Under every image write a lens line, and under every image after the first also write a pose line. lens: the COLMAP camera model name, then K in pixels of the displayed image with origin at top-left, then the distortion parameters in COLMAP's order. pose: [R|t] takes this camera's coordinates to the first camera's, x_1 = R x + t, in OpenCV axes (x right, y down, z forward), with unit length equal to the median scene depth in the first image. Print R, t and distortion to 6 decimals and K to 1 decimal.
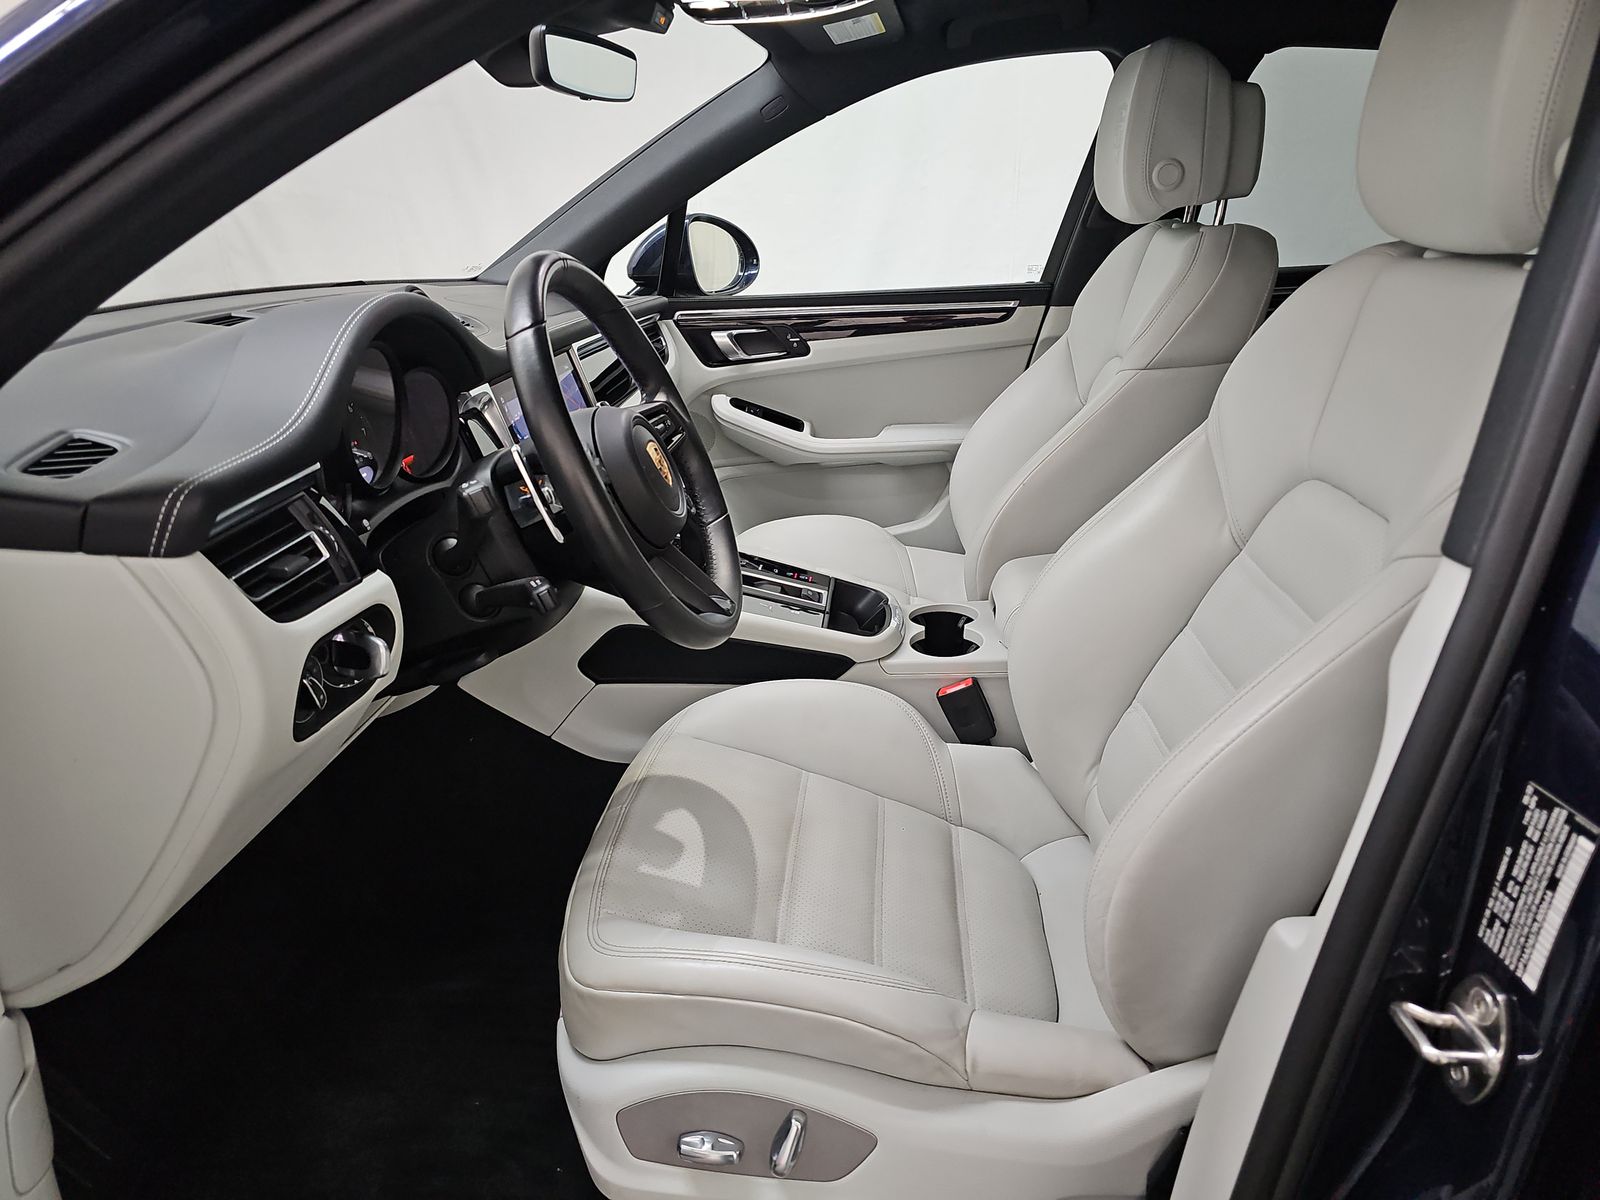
lens RADIAL K [[1063.7, 0, 803.8], [0, 1063.7, 605.7], [0, 0, 1]] dist [0.069210, -0.043913]
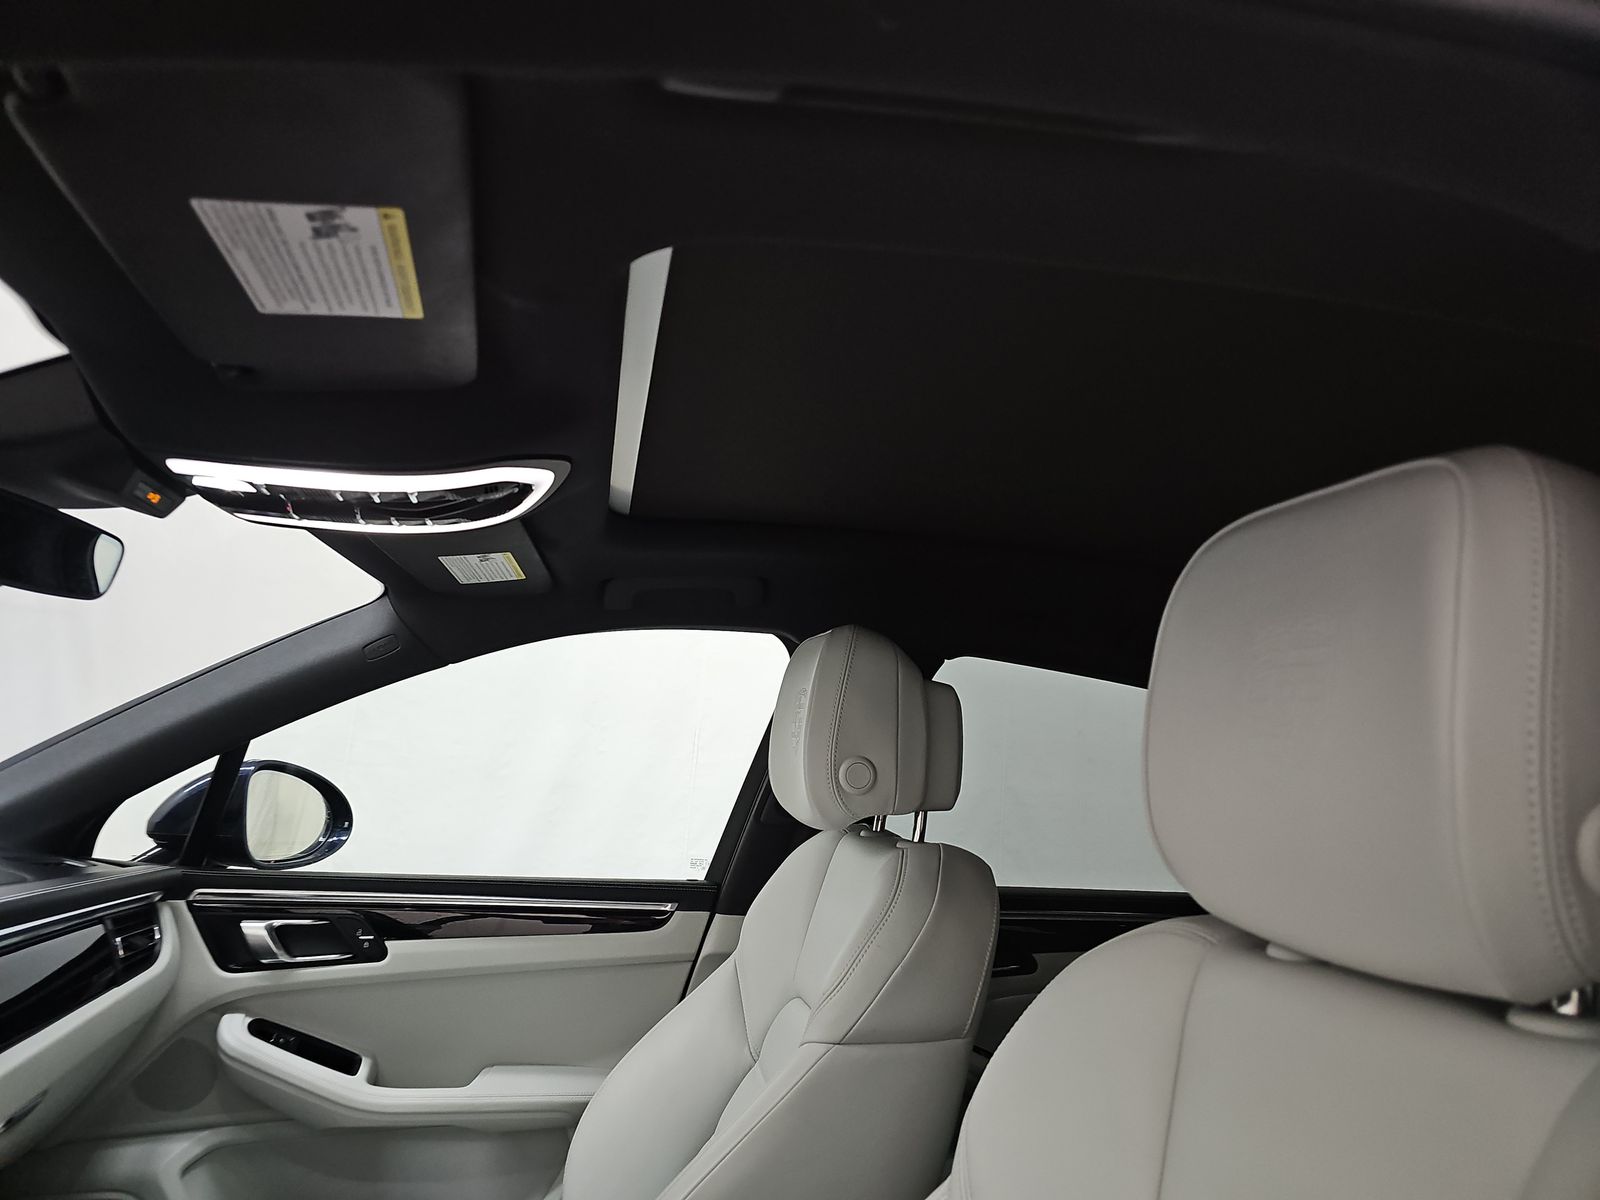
lens RADIAL K [[1063.7, 0, 803.8], [0, 1063.7, 605.7], [0, 0, 1]] dist [0.069210, -0.043913]
pose [[0.957368, 0.133232, 0.256311, 0.059327], [0.009272, 0.872658, -0.488243, -0.090879], [-0.288722, 0.469805, 0.834220, 0.216219]]
